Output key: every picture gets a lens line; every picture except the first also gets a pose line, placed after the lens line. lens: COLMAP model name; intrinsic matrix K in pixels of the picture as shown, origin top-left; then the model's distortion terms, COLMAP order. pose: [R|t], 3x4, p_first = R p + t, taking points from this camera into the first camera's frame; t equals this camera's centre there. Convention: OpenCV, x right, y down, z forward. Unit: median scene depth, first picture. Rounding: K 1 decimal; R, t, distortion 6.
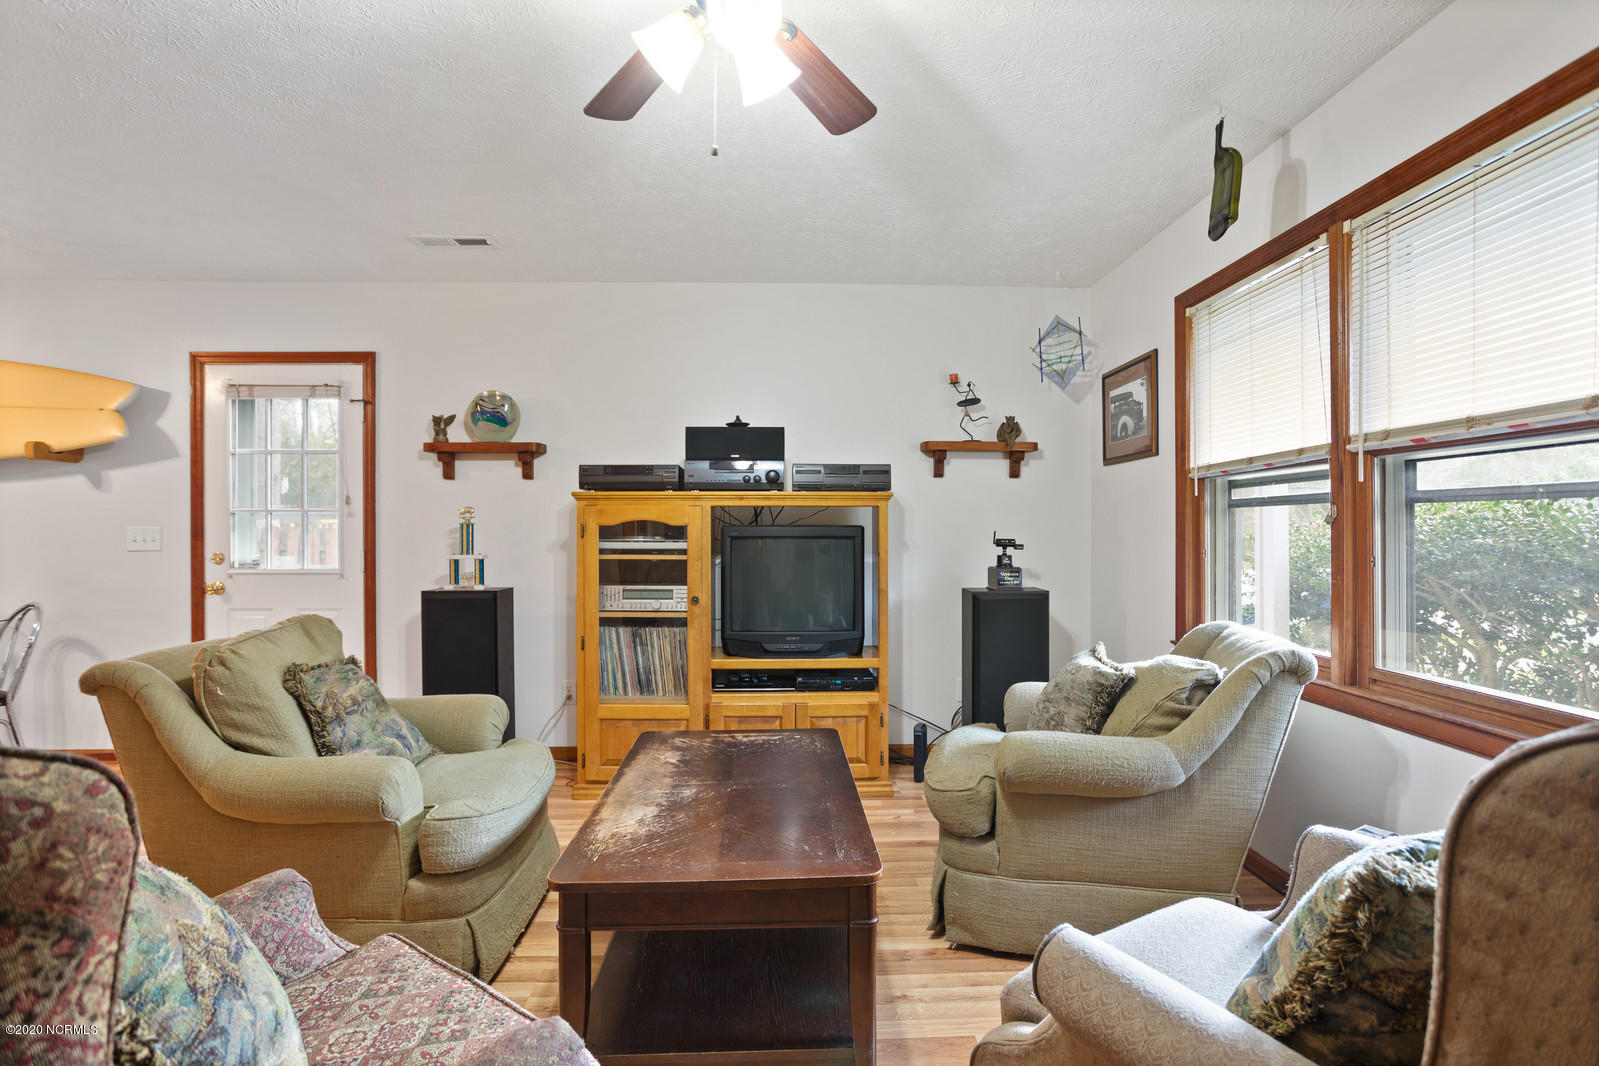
lens RADIAL K [[757.9, 0, 800.3], [0, 757.9, 537.6], [0, 0, 1]] dist [-0.006040, 0.002915]
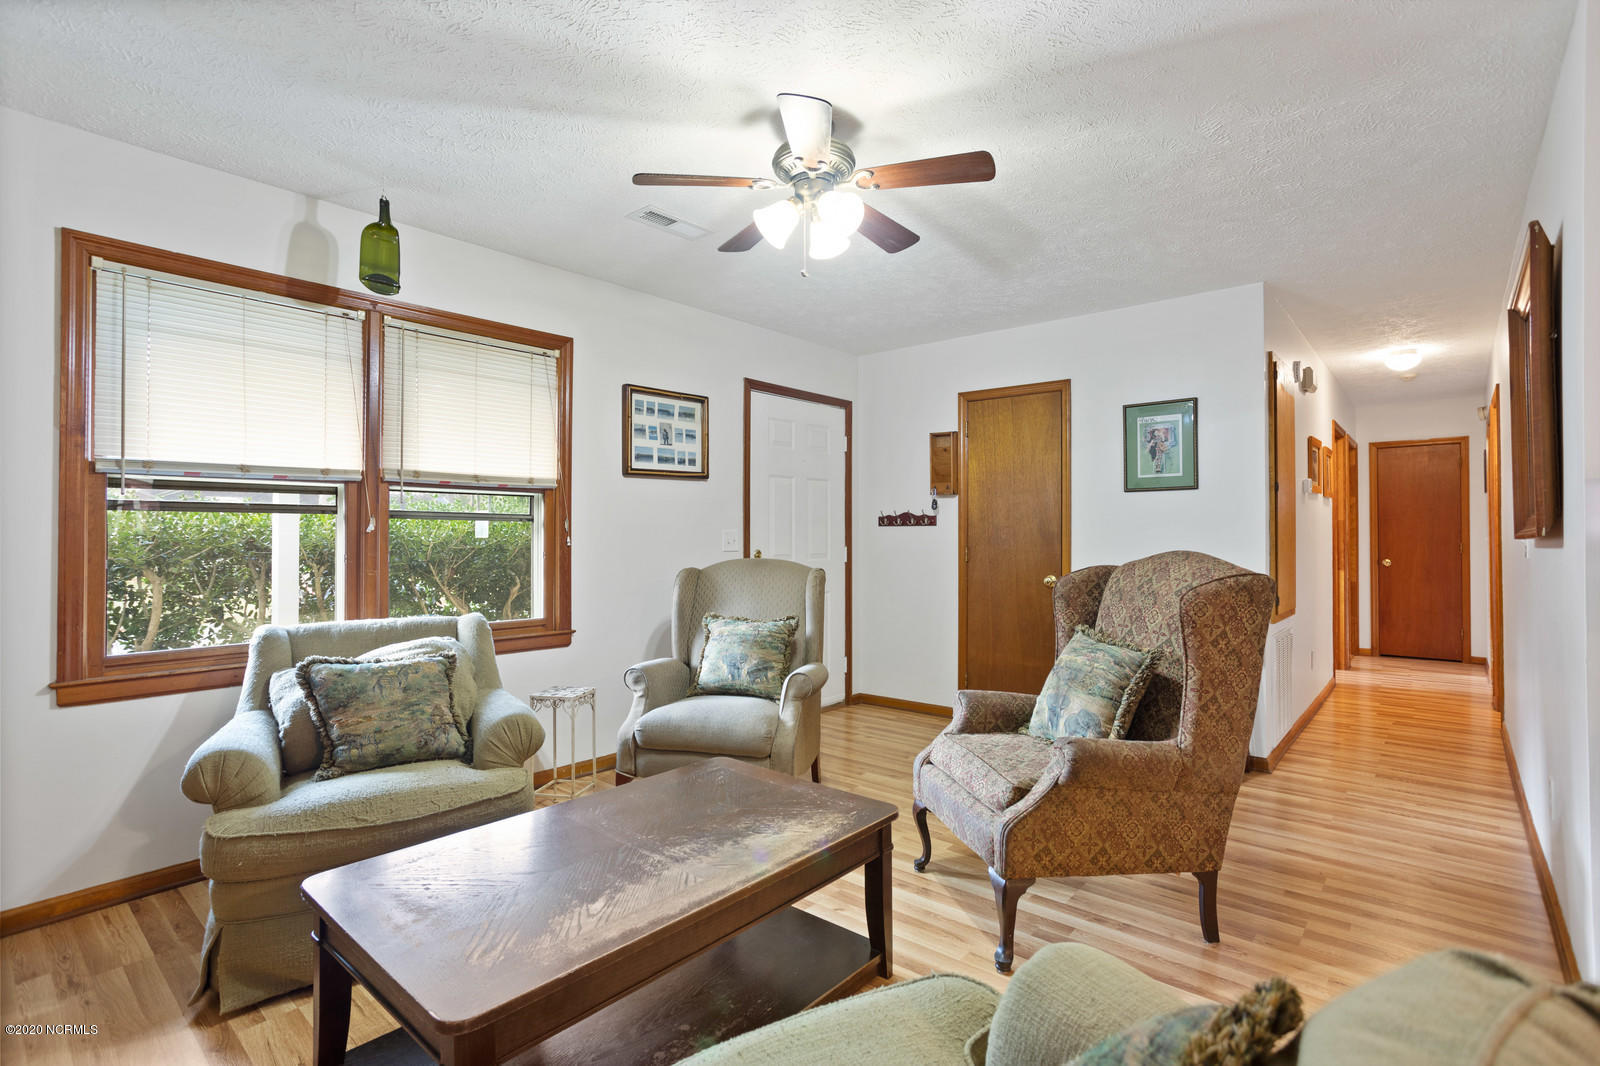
lens RADIAL K [[758.3, 0, 802.4], [0, 758.3, 533.1], [0, 0, 1]] dist [-0.006040, 0.002915]
pose [[-0.730755, 0.010287, 0.682562, -0.813560], [0.010041, 0.999940, -0.004320, -0.001505], [-0.682566, 0.003697, -0.730815, 1.528832]]
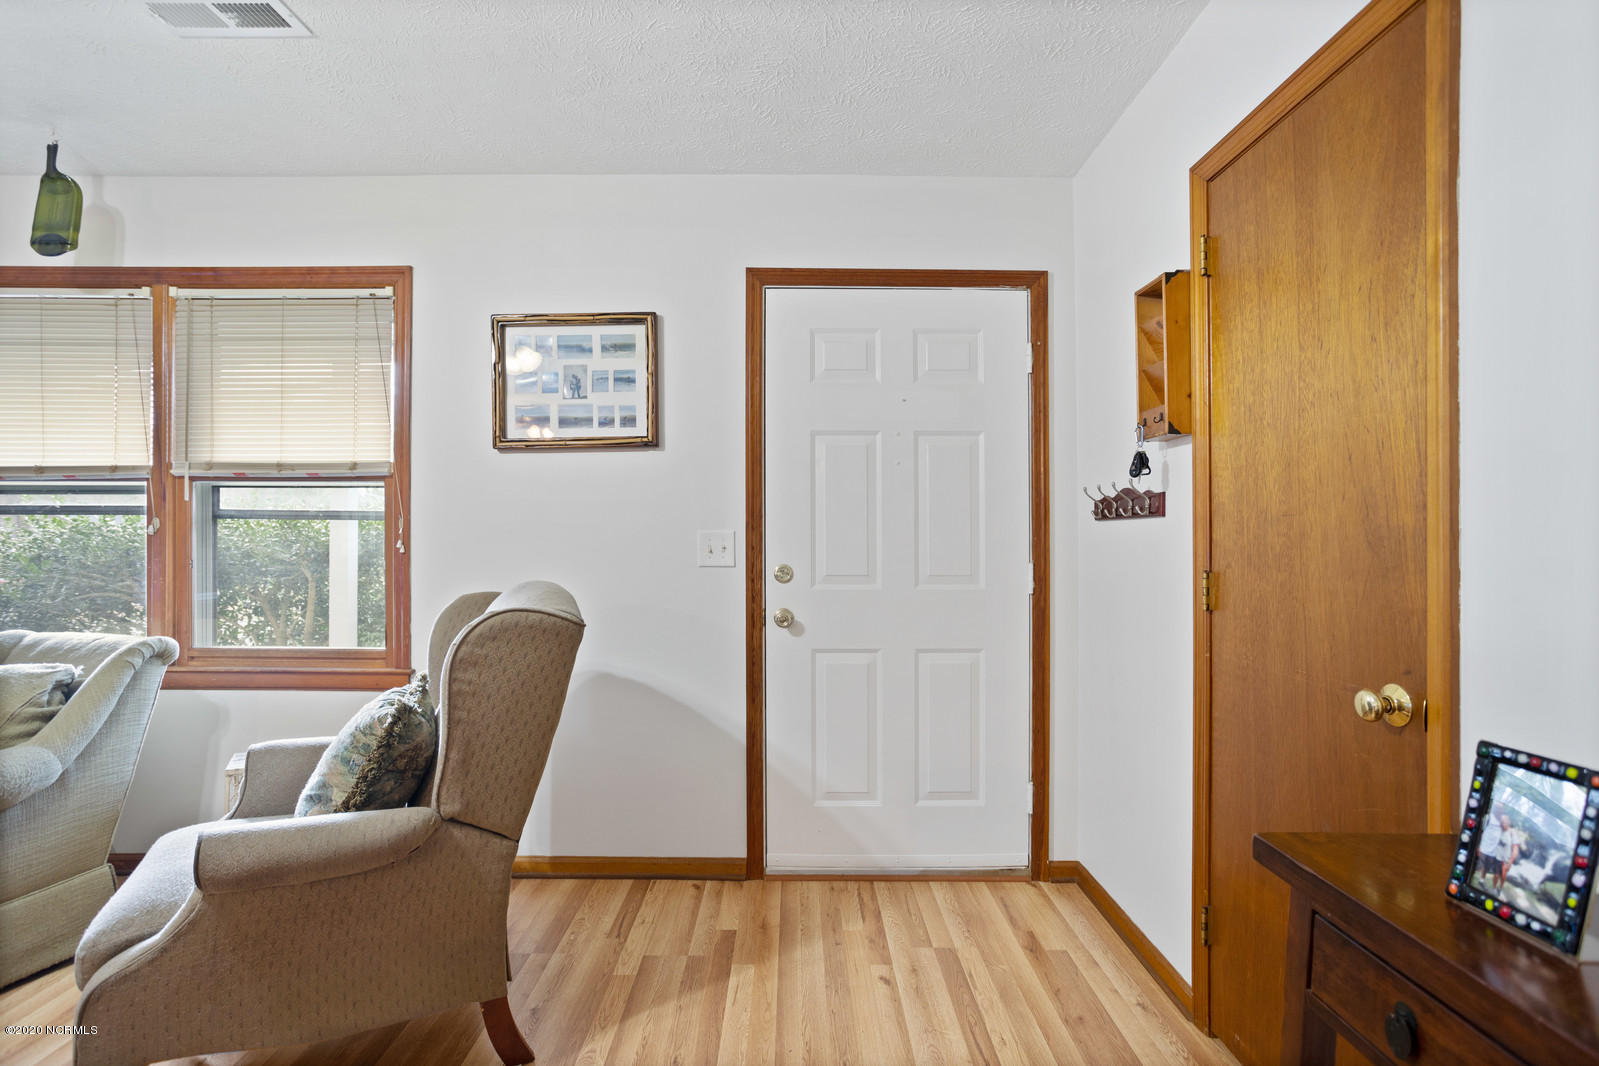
lens RADIAL K [[757.9, 0, 803.1], [0, 757.9, 532.6], [0, 0, 1]] dist [-0.006040, 0.002915]
pose [[0.029988, 0.012778, 0.999469, -0.476571], [0.004212, 0.999908, -0.012910, 0.000342], [-0.999541, 0.004597, 0.029932, -0.060756]]
